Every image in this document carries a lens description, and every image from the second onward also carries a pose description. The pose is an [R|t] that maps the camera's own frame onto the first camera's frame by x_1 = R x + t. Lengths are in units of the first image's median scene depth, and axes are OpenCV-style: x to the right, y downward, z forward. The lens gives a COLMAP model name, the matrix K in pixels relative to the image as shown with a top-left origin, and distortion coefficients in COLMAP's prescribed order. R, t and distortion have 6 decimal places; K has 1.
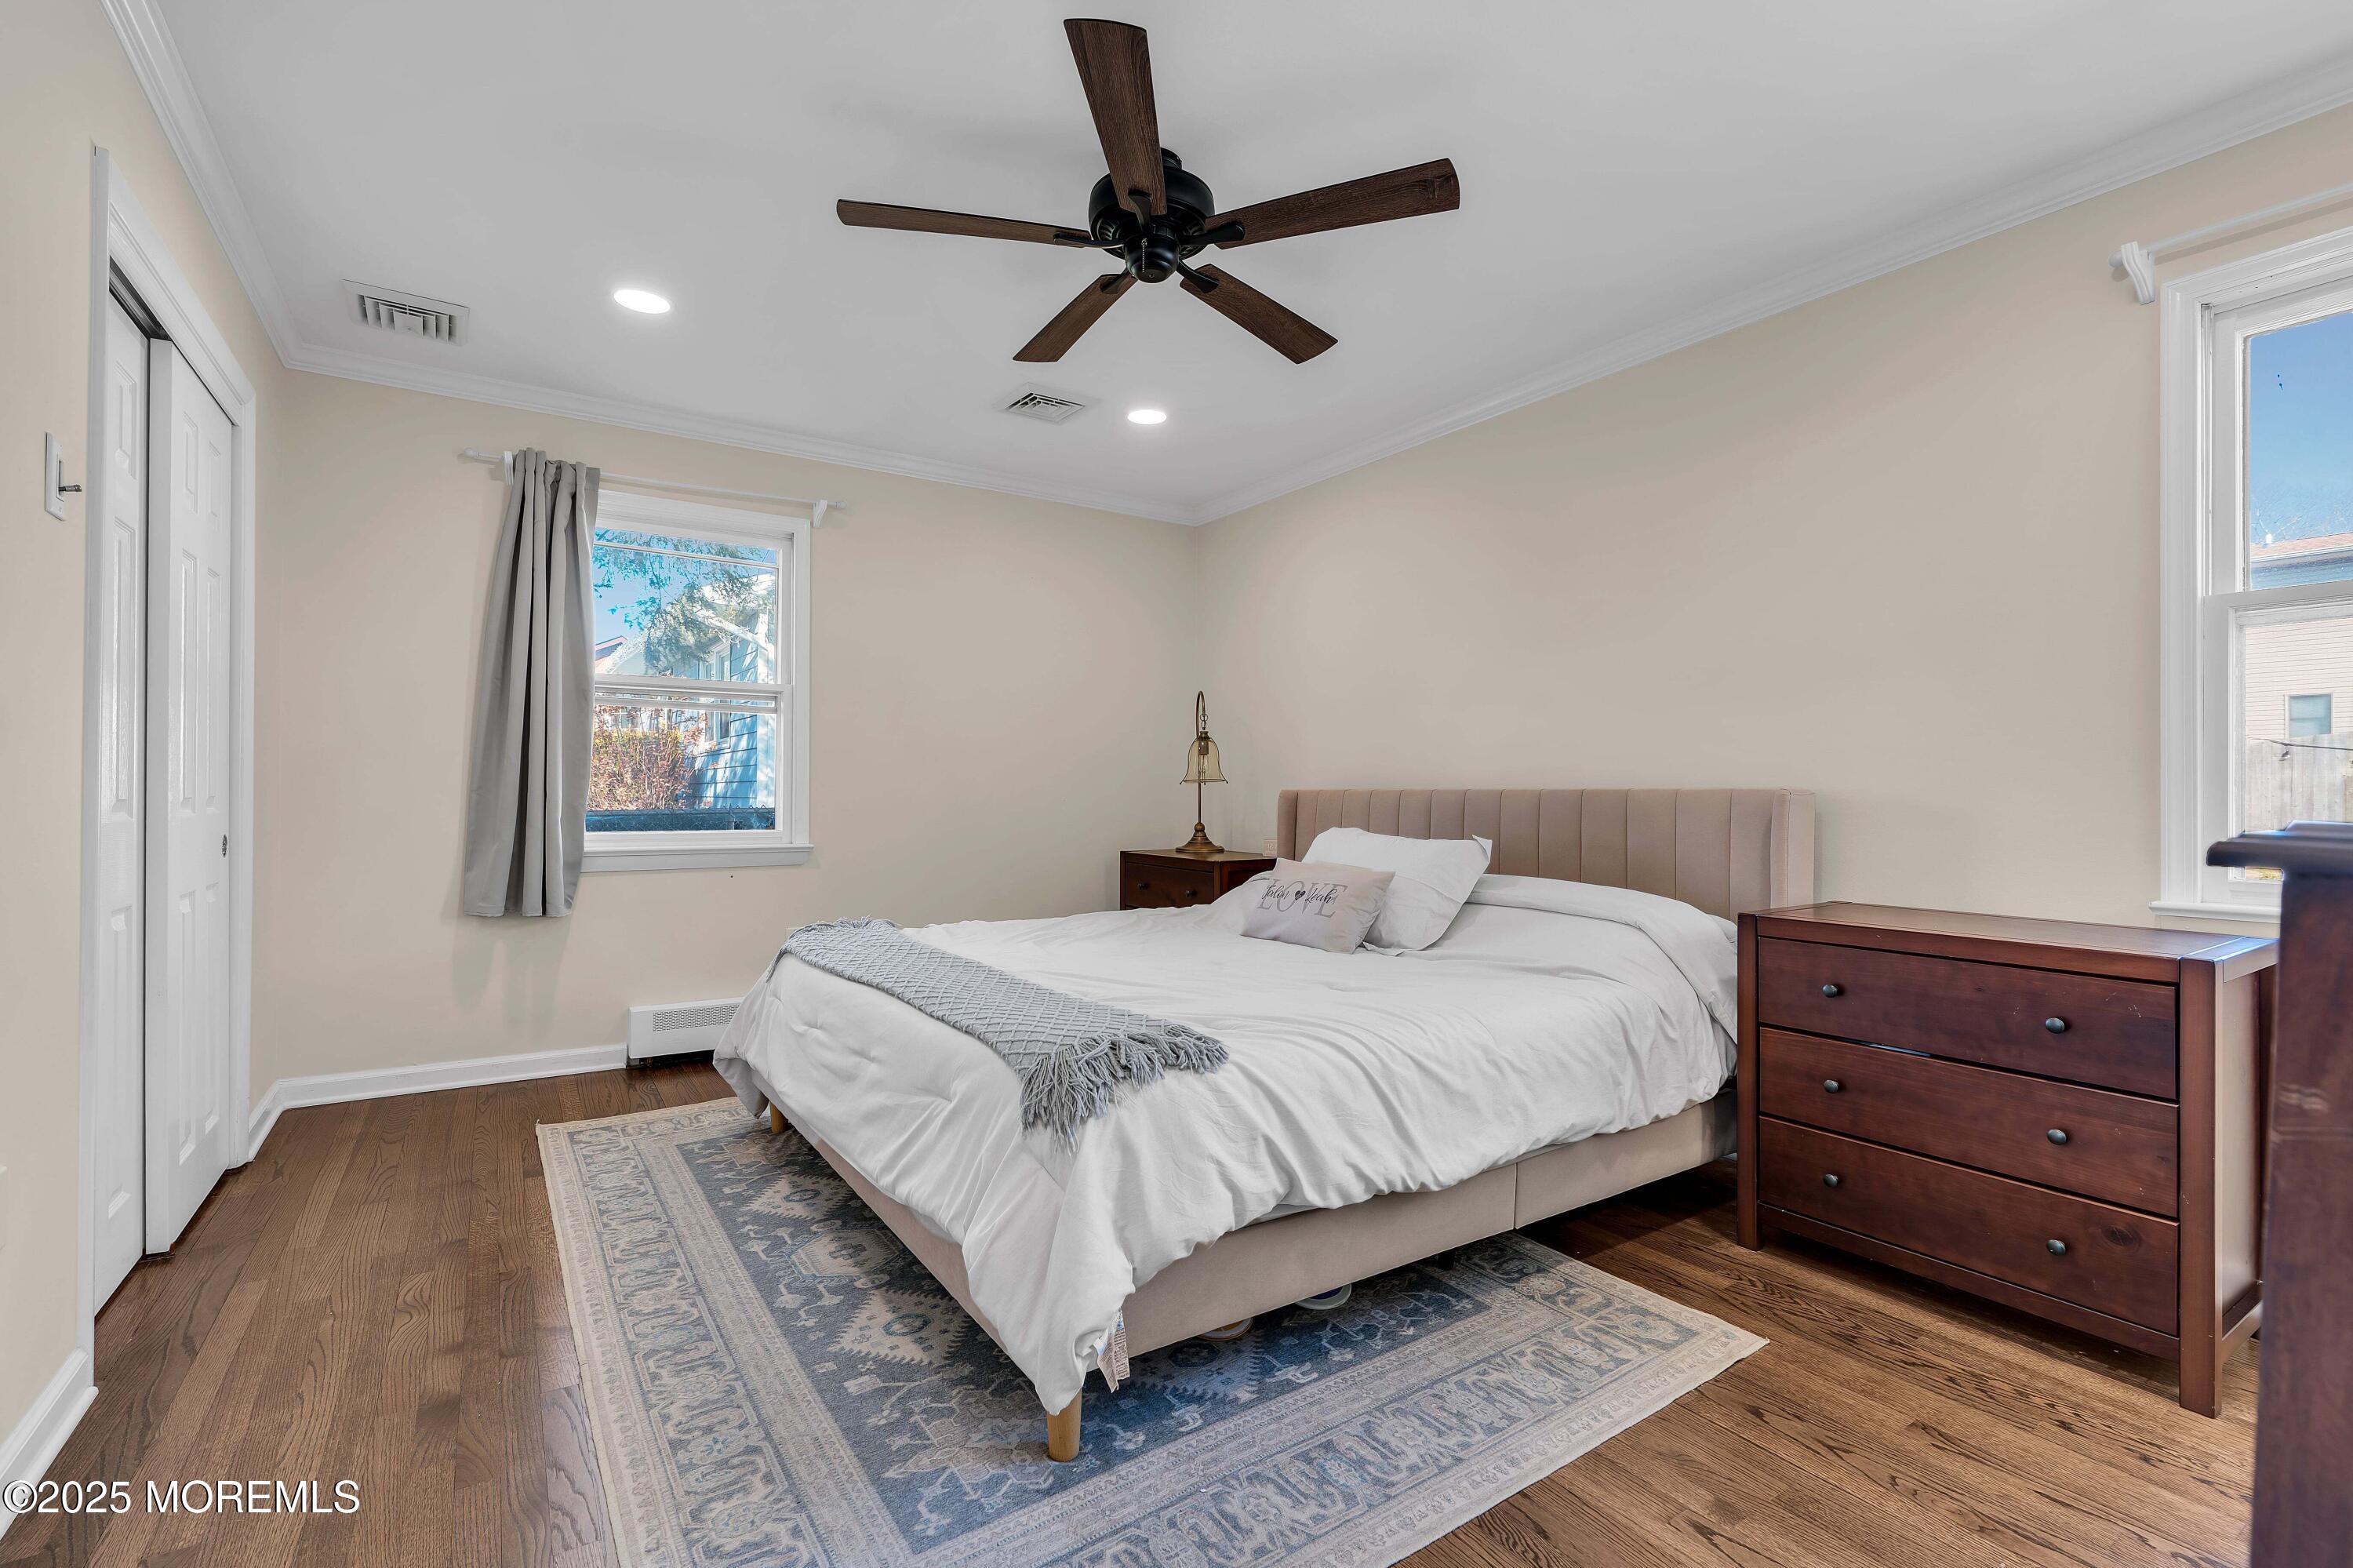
lens RADIAL K [[1051.0, 0, 1162.6], [0, 1051.0, 791.9], [0, 0, 1]] dist [-0.004888, 0.001485]
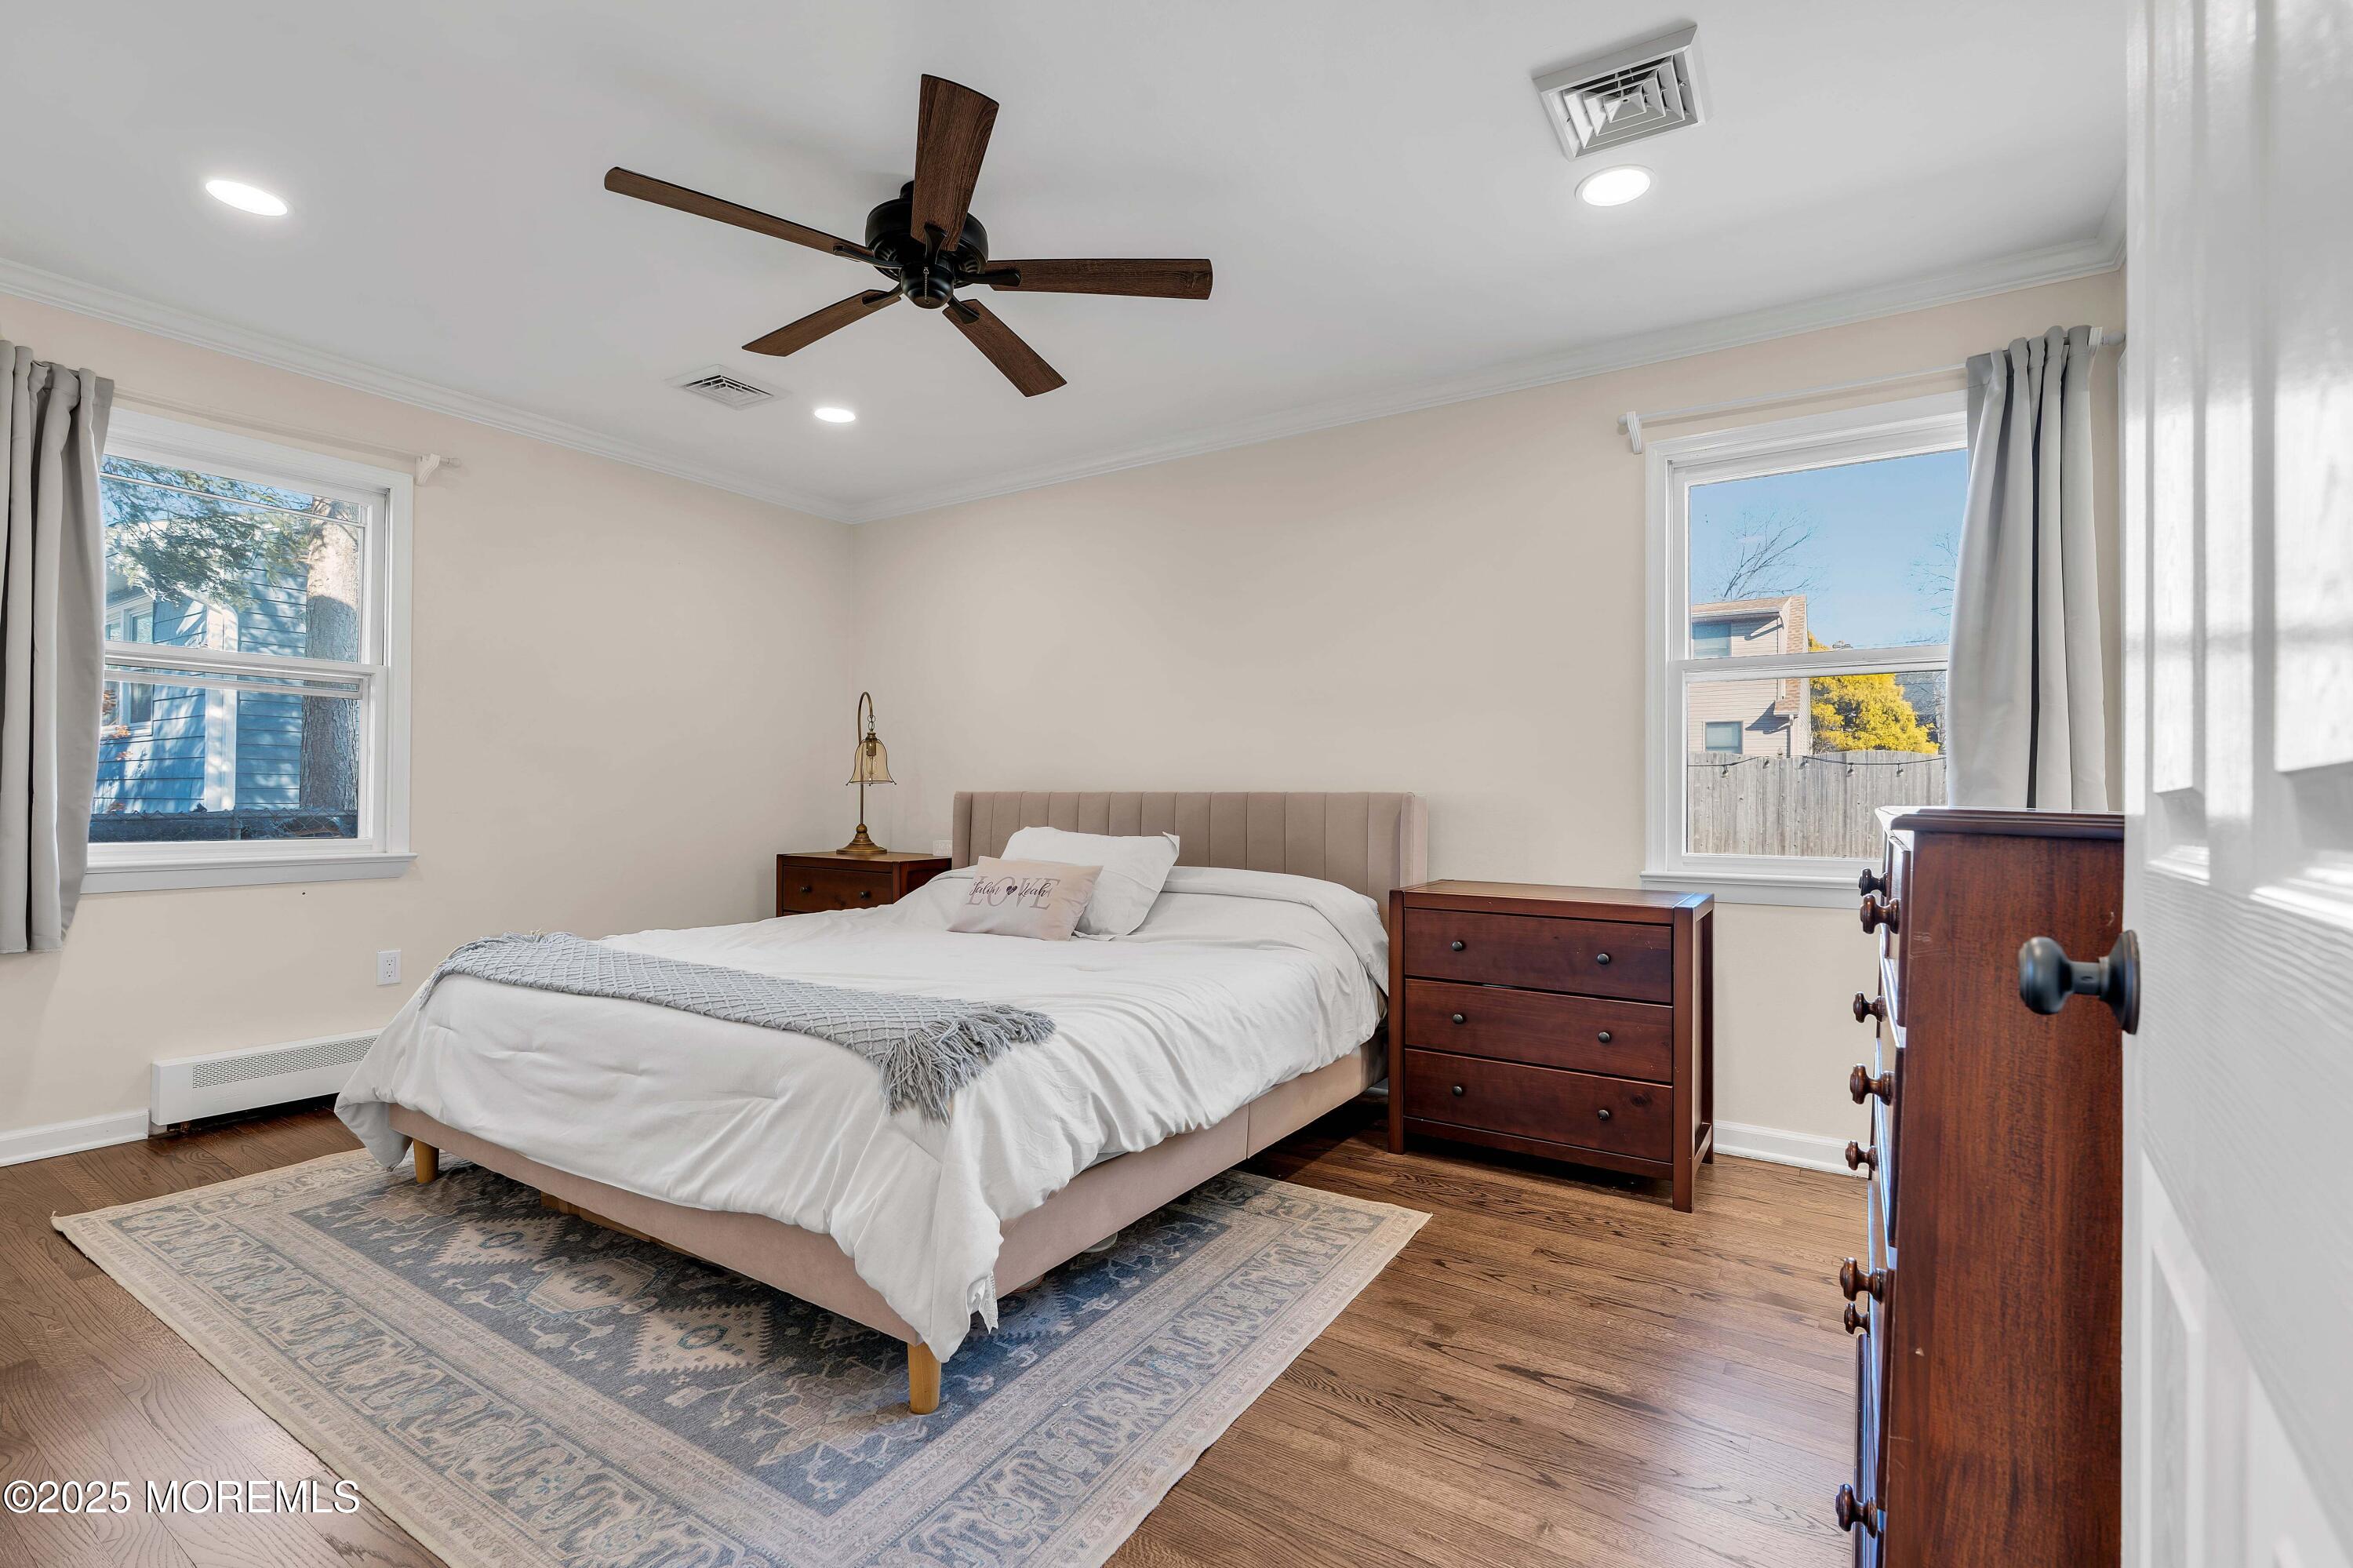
lens RADIAL K [[1051.0, 0, 1172.6], [0, 1051.0, 791.6], [0, 0, 1]] dist [-0.004888, 0.001485]
pose [[0.918082, 0.003584, 0.396374, -0.215156], [-0.002752, 0.999993, -0.002667, 0.000821], [-0.396381, 0.001357, 0.918085, -0.066641]]
